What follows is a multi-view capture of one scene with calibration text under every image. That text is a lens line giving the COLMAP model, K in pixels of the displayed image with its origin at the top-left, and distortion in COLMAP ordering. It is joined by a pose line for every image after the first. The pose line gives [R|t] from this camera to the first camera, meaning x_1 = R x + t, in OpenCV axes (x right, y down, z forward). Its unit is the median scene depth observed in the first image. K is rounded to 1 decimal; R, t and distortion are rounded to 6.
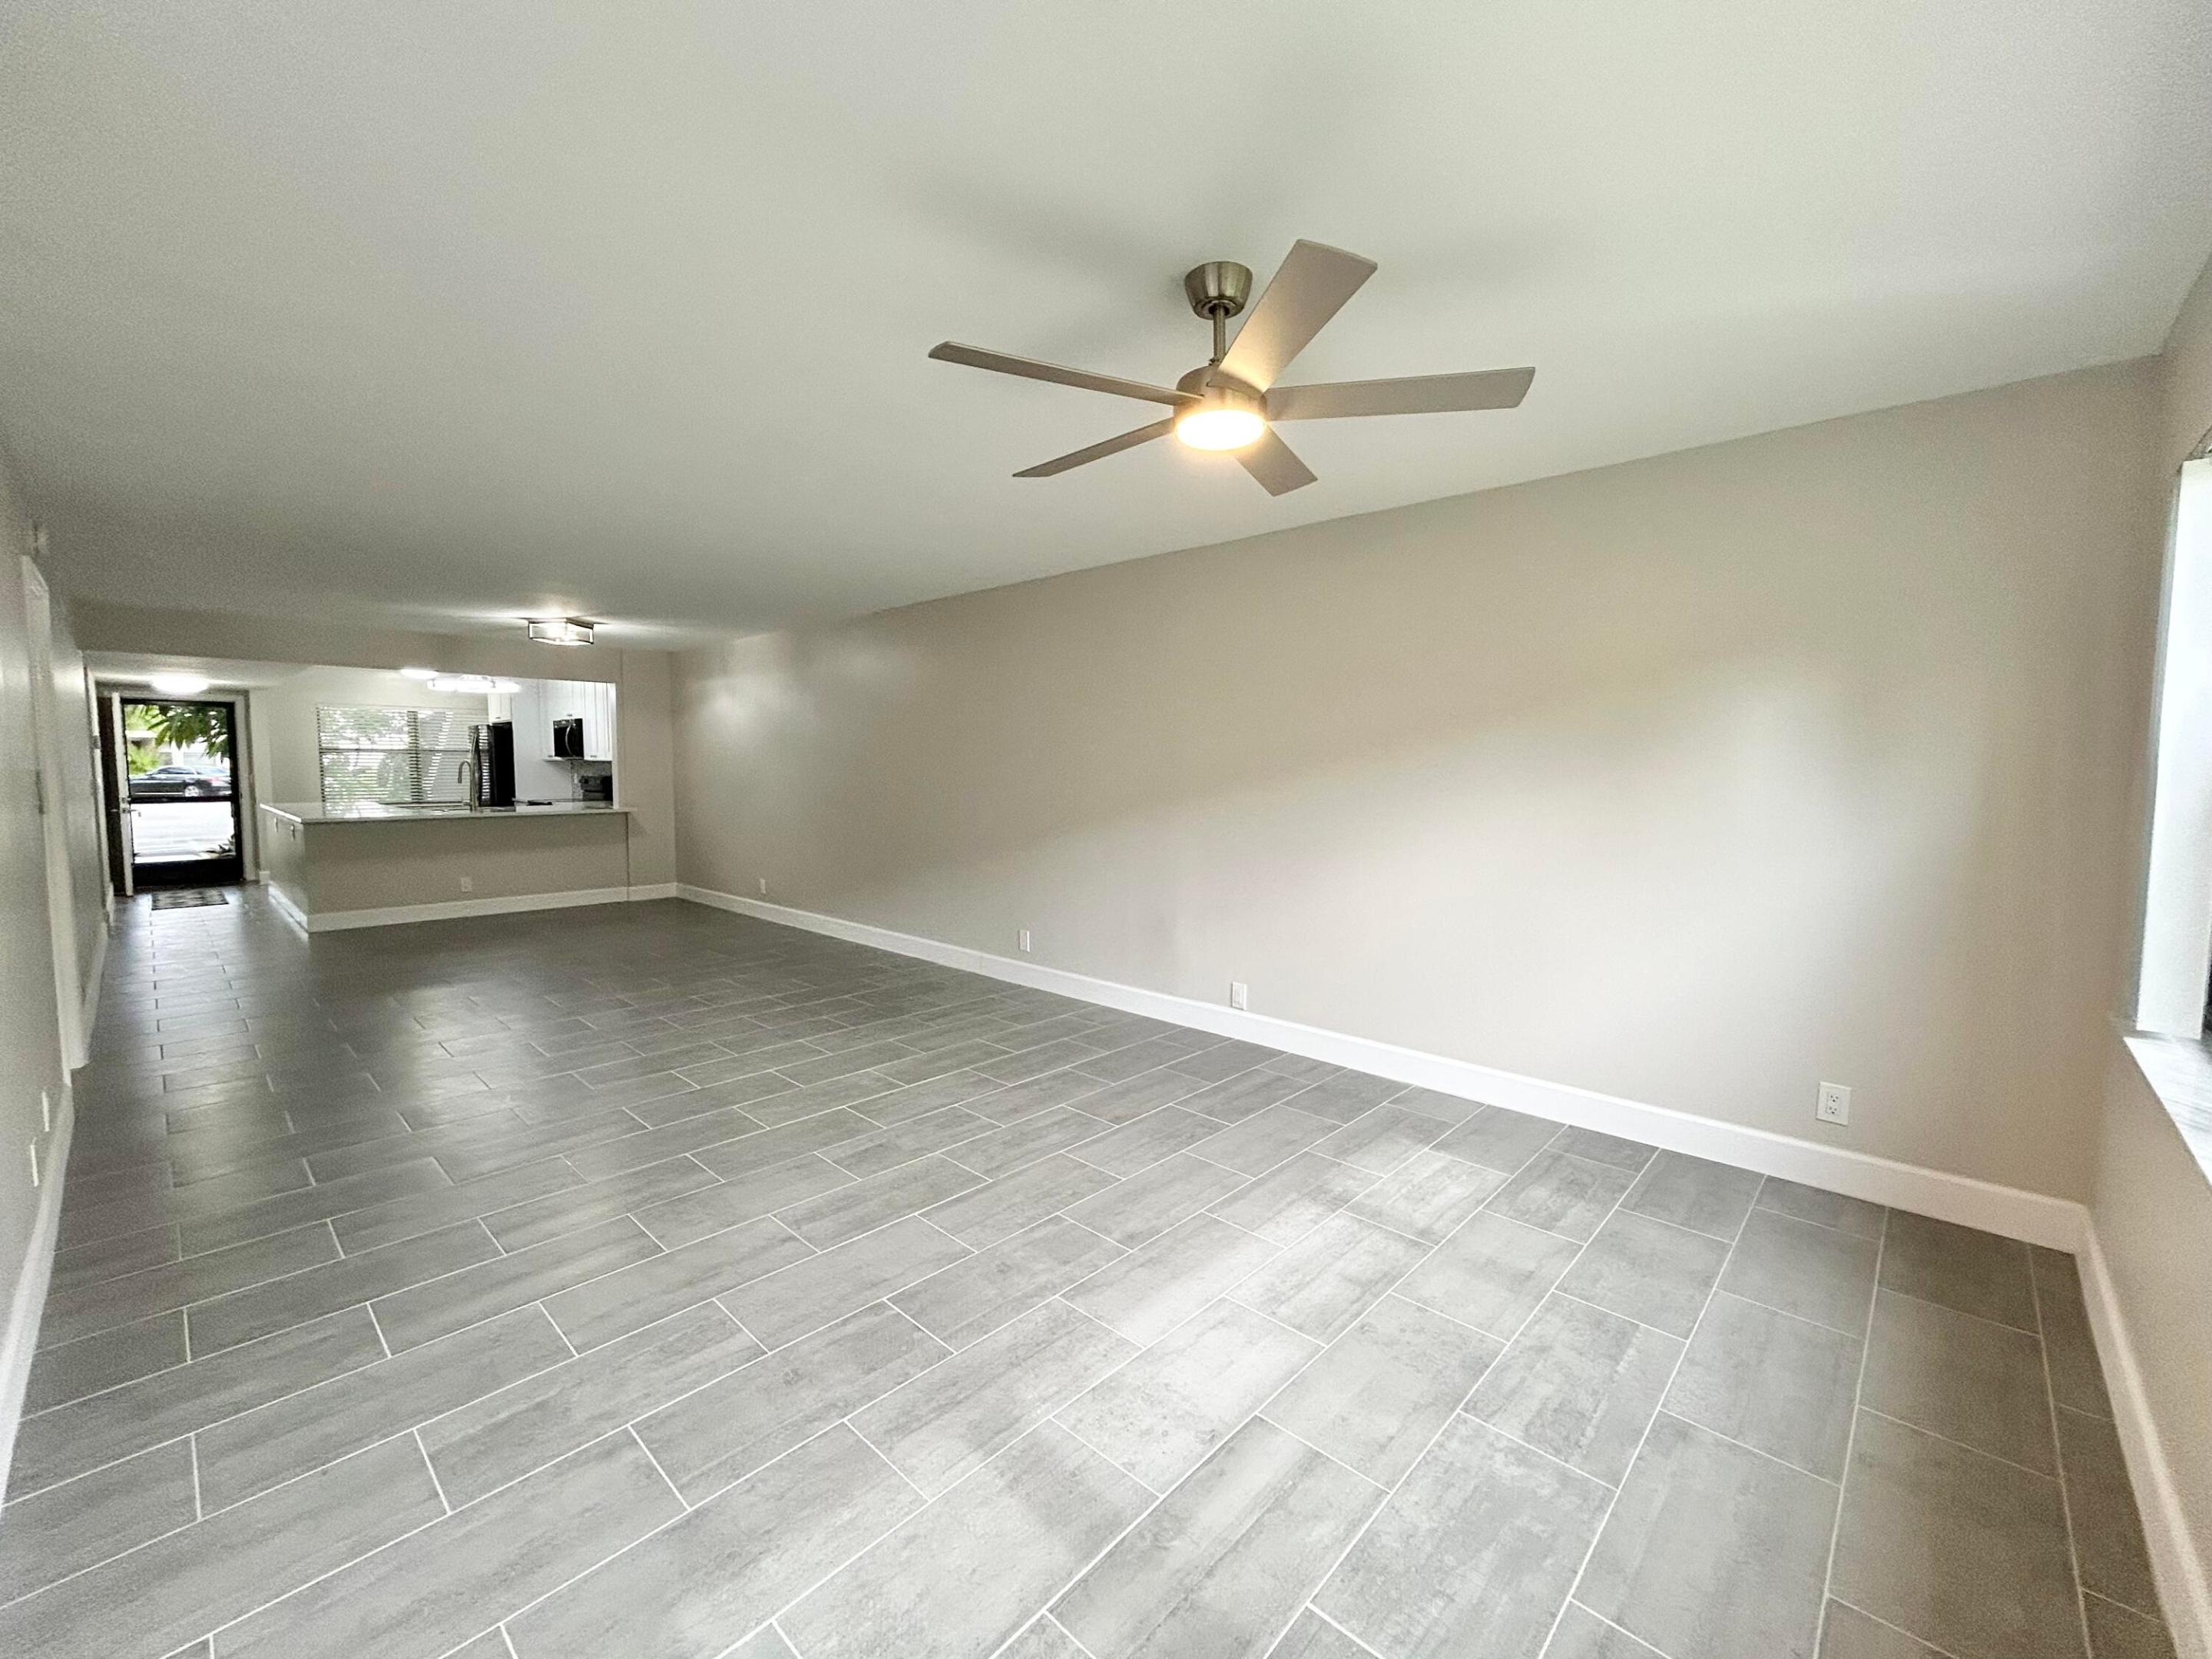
lens RADIAL K [[903.4, 0, 1106.2], [0, 903.4, 821.0], [0, 0, 1]] dist [-0.002800, 0.002472]
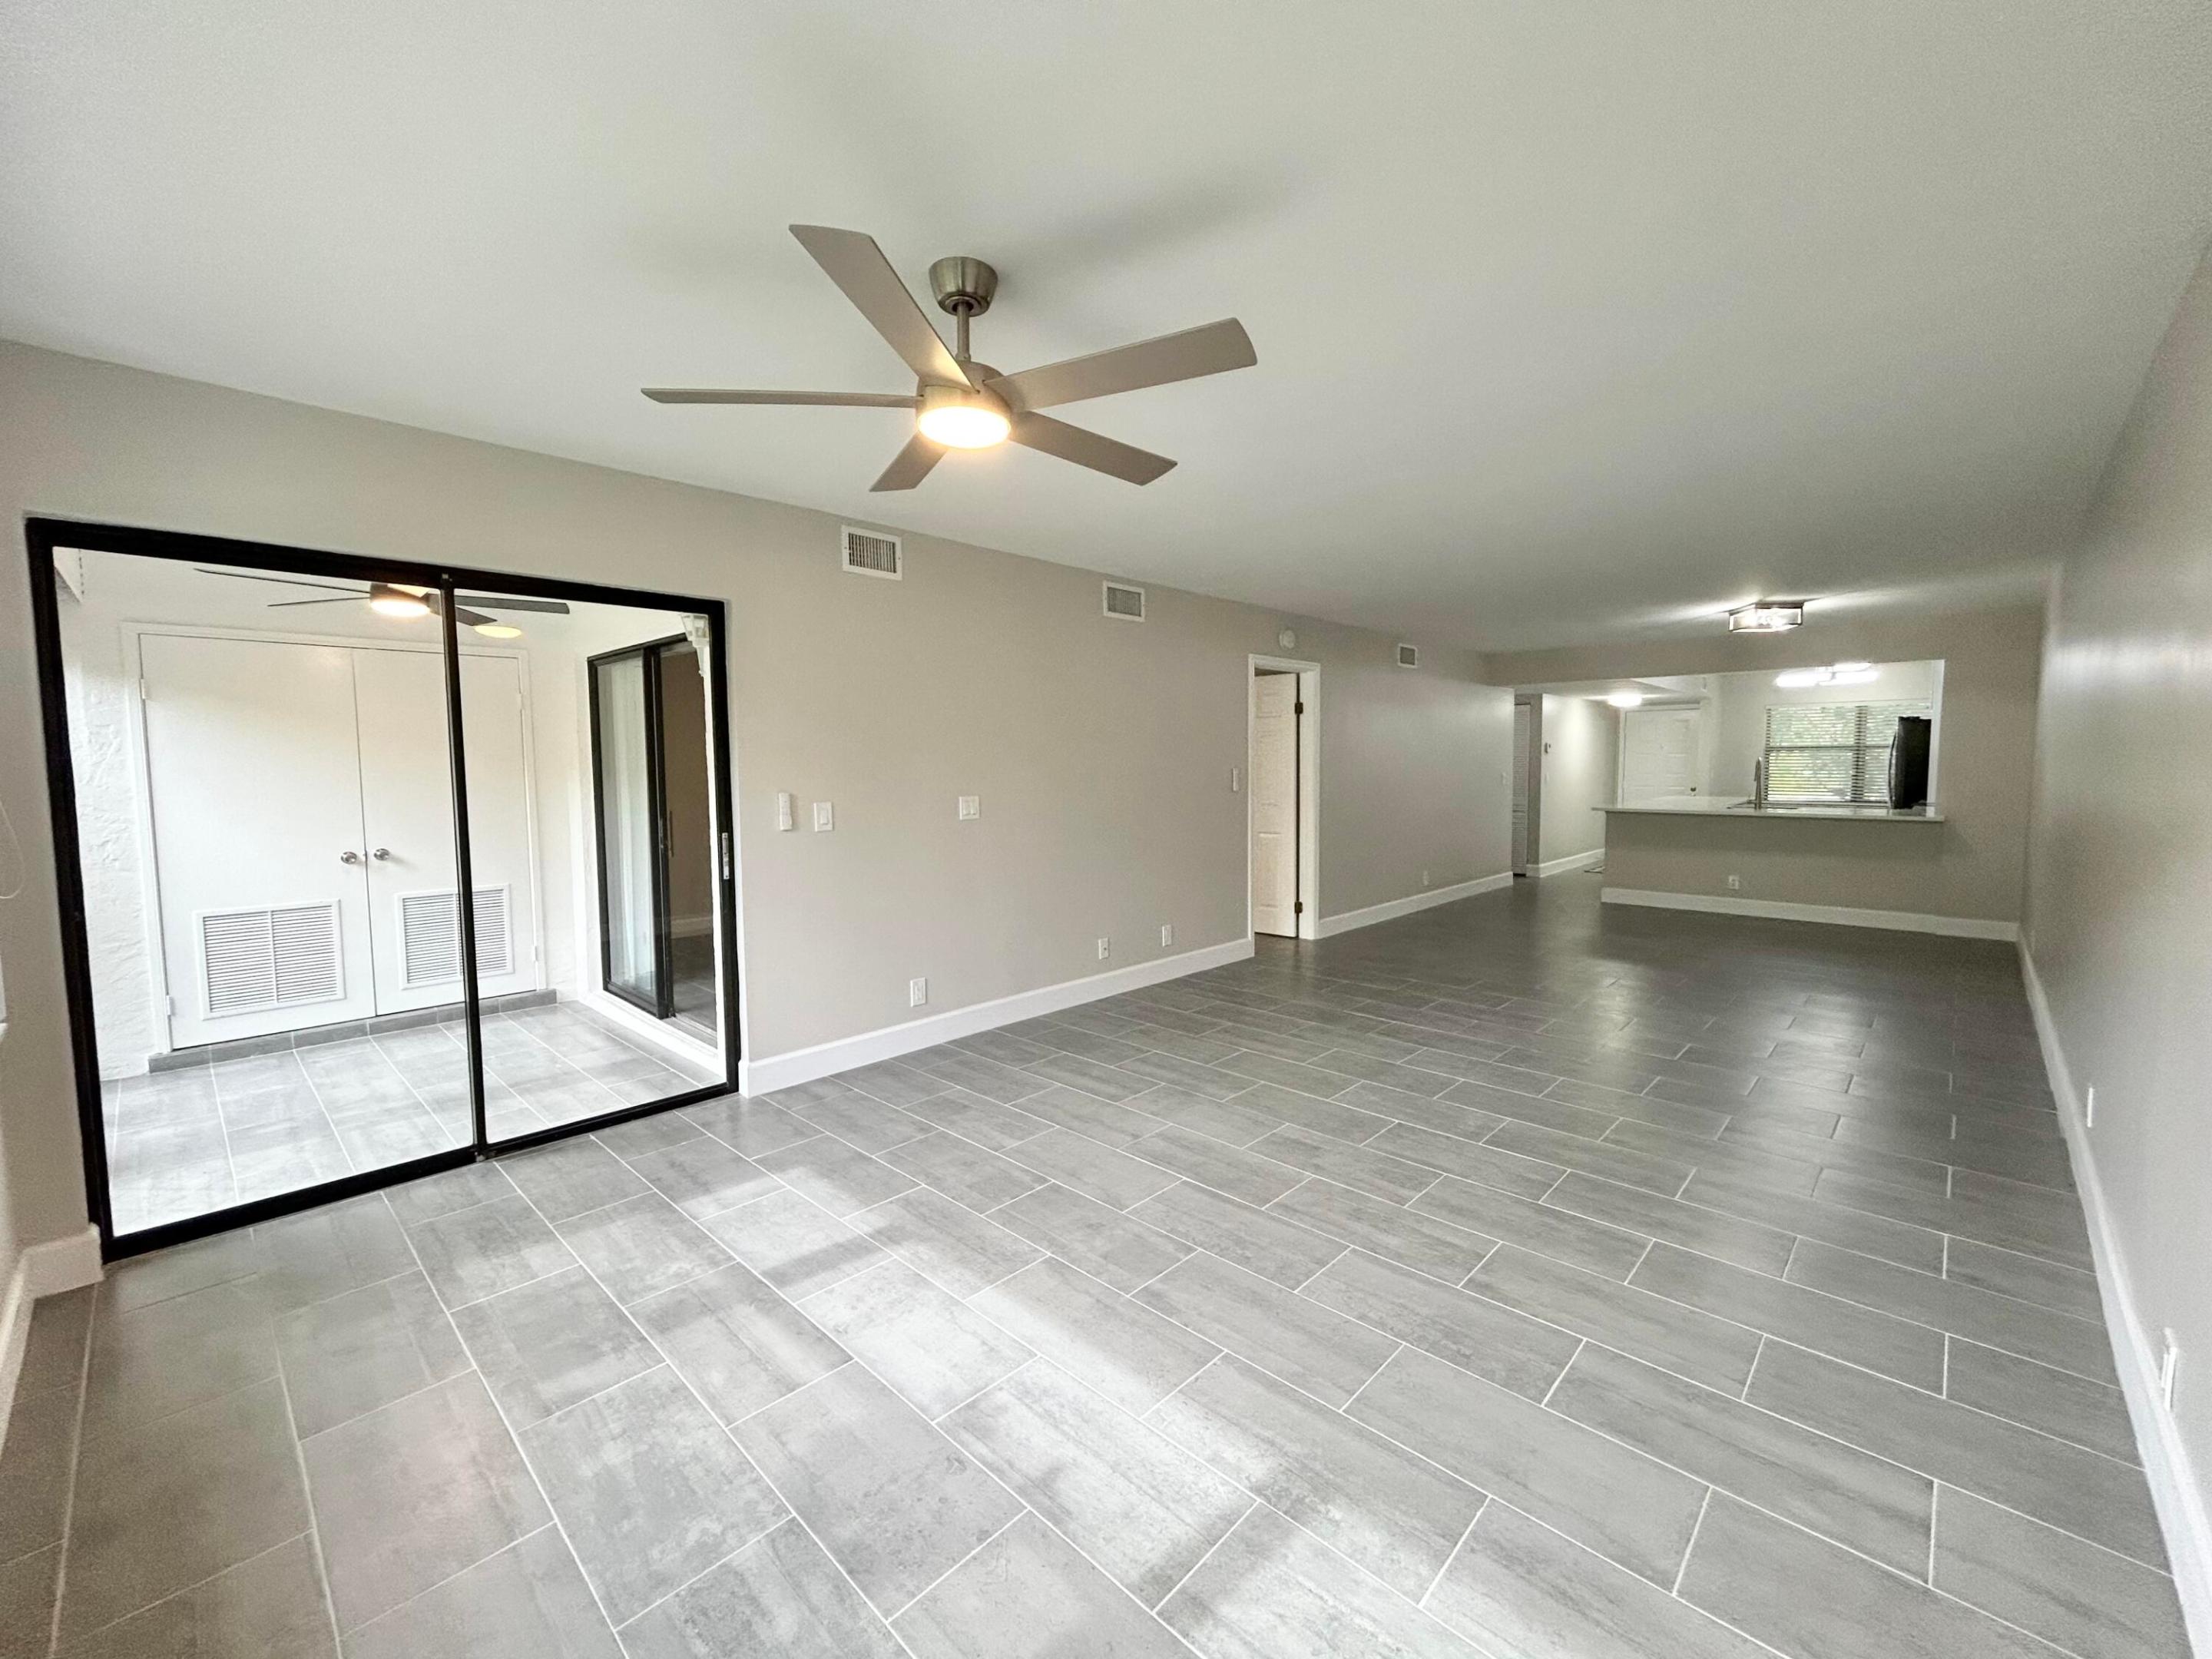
lens RADIAL K [[903.4, 0, 1112.3], [0, 903.4, 825.1], [0, 0, 1]] dist [-0.002800, 0.002472]
pose [[-0.009176, 0.065766, -0.997793, 0.862729], [-0.056326, 0.996217, 0.066180, -0.058298], [0.998370, 0.056809, -0.005437, 0.907651]]
